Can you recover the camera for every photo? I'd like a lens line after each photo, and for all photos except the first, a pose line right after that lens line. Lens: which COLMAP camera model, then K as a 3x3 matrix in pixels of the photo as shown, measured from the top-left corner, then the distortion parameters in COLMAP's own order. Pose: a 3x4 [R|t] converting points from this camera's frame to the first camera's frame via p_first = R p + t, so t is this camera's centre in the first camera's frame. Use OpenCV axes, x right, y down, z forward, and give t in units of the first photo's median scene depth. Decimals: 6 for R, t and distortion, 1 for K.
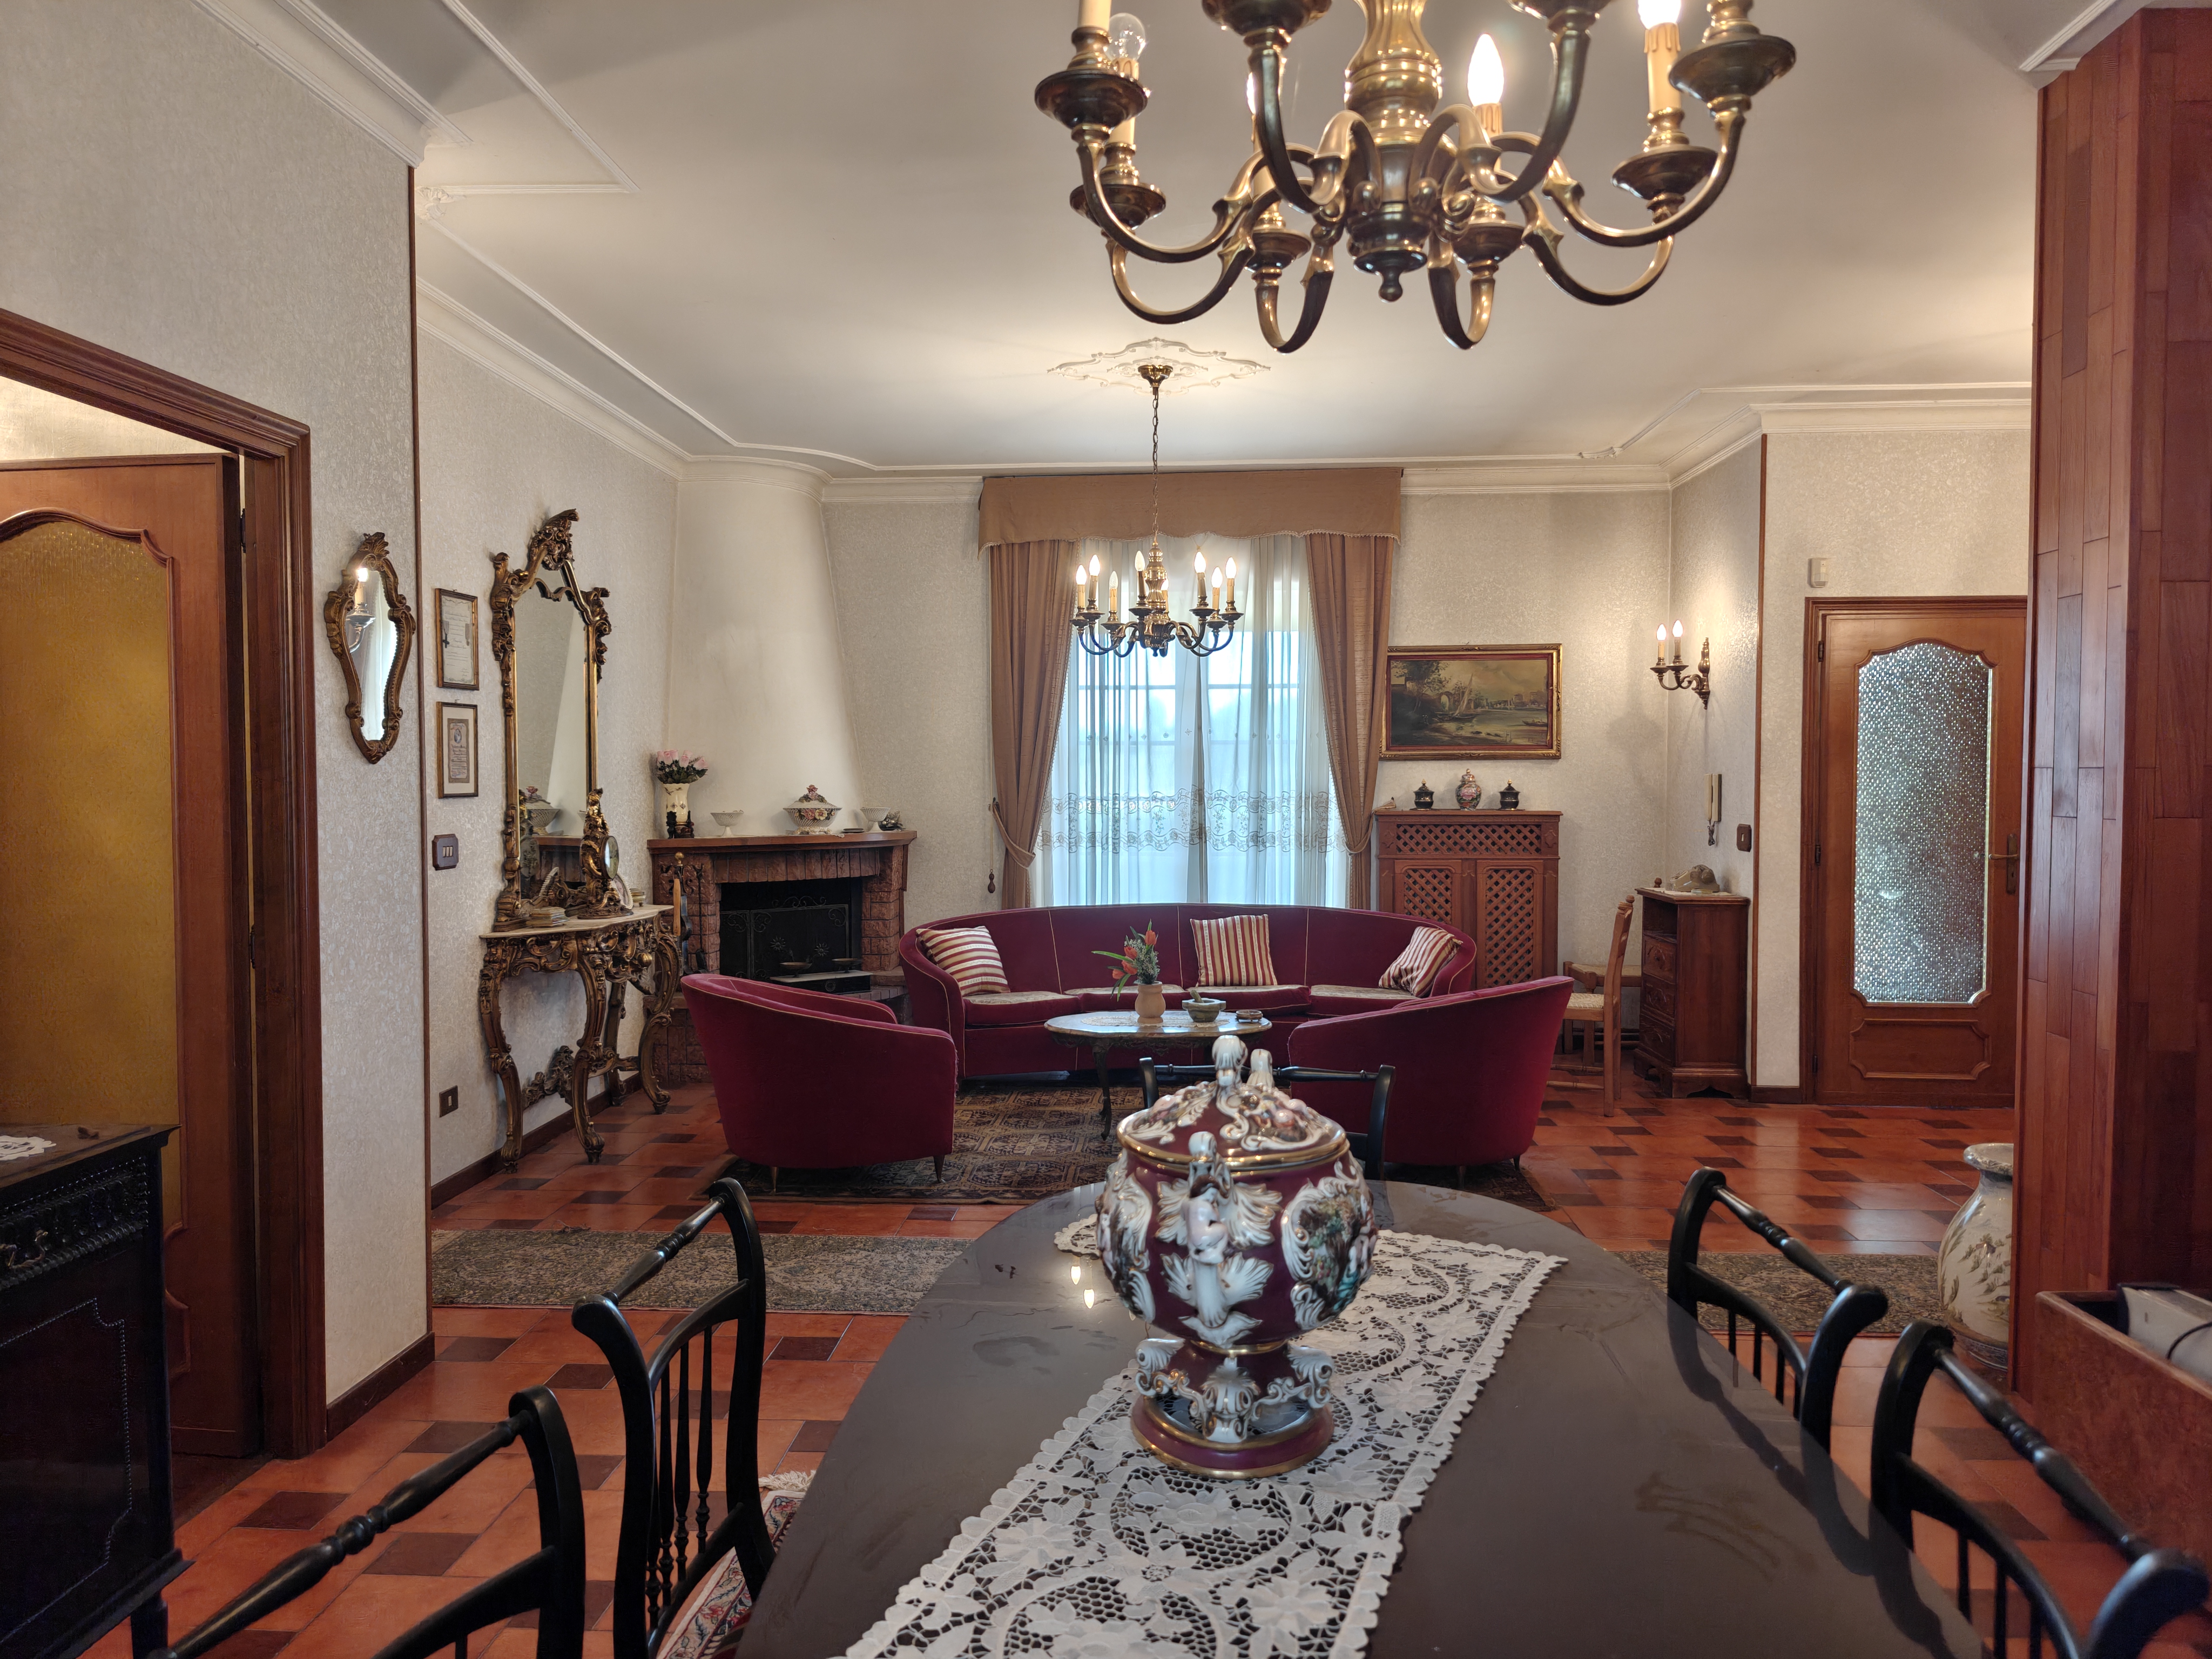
lens RADIAL K [[1474.9, 0, 1106.0], [0, 1474.9, 829.5], [0, 0, 1]] dist [0.033303, -0.044125]
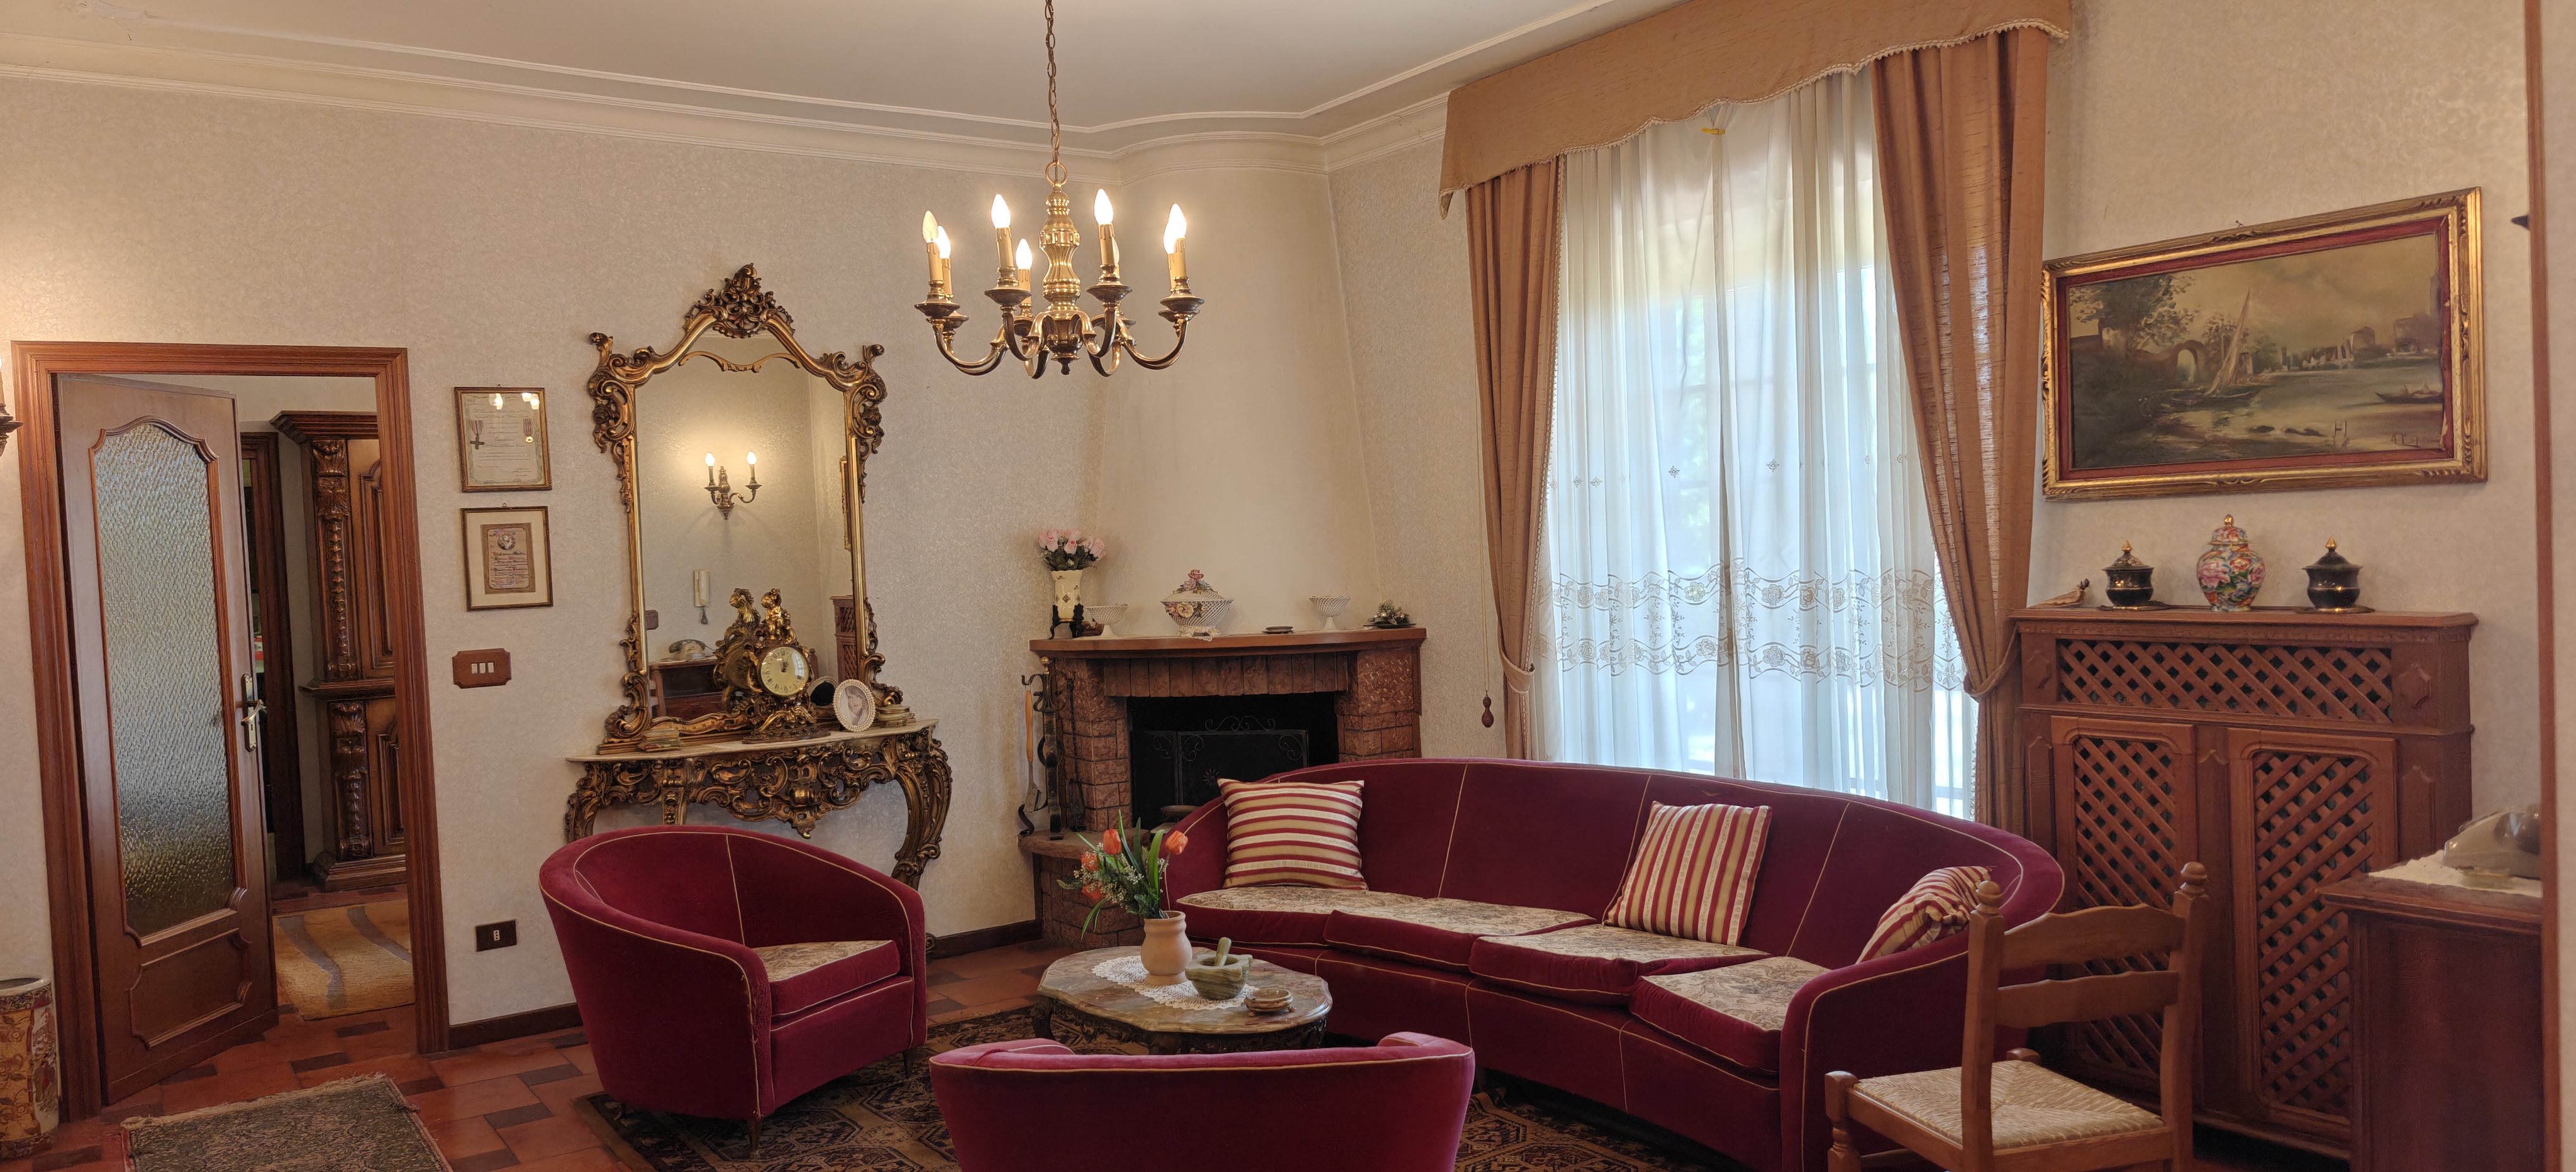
lens RADIAL K [[1739.5, 0, 1288.0], [0, 1739.5, 586.0], [0, 0, 1]] dist [0.072976, -0.095051]
pose [[0.620284, 0.001944, -0.784375, 0.766382], [0.009255, 0.999909, 0.009797, -0.044697], [0.784323, -0.013337, 0.620210, 0.742837]]
